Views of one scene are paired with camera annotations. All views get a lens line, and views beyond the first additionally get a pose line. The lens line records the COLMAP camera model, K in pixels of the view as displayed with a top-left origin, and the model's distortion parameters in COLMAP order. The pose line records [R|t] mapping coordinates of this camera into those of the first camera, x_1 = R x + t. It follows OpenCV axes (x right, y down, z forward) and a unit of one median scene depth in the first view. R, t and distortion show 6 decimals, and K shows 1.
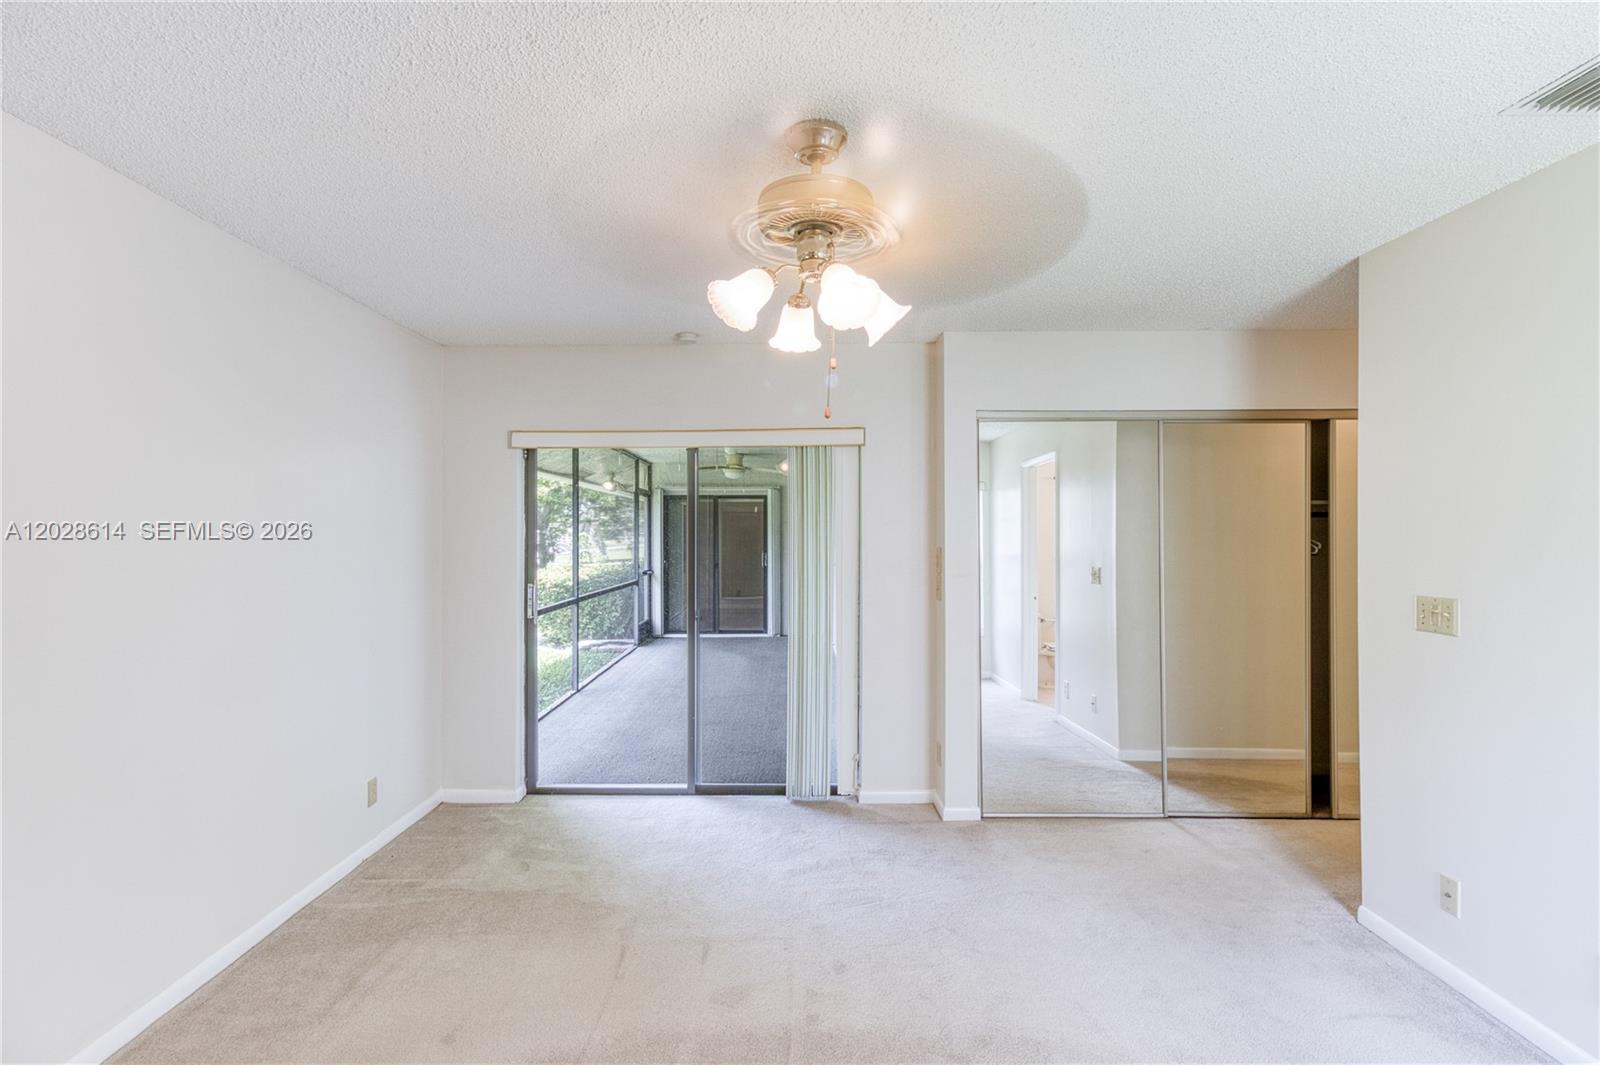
lens RADIAL K [[760.3, 0, 800.0], [0, 760.3, 532.5], [0, 0, 1]] dist [0.017541, -0.012159]
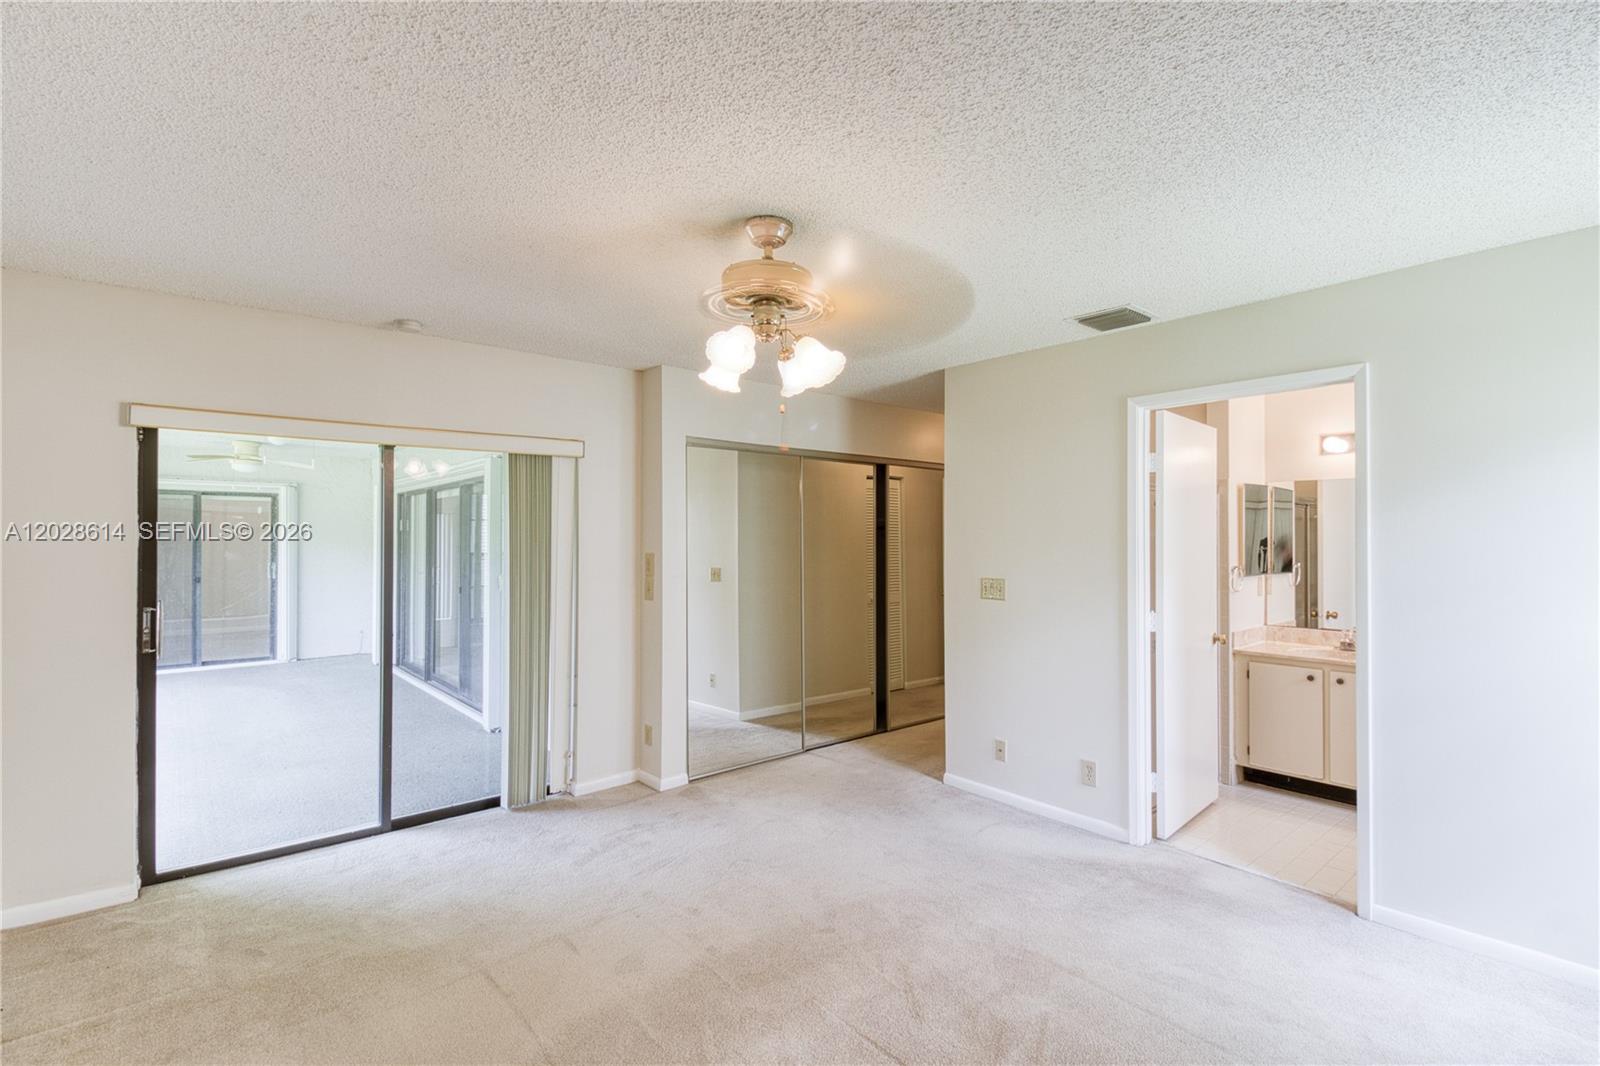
lens RADIAL K [[732.9, 0, 806.6], [0, 732.9, 533.7], [0, 0, 1]] dist [0.016738, -0.011917]
pose [[0.752203, 0.006996, 0.658895, -0.370367], [-0.002715, 0.999968, -0.007519, -0.001310], [-0.658926, 0.003867, 0.752198, 0.023500]]
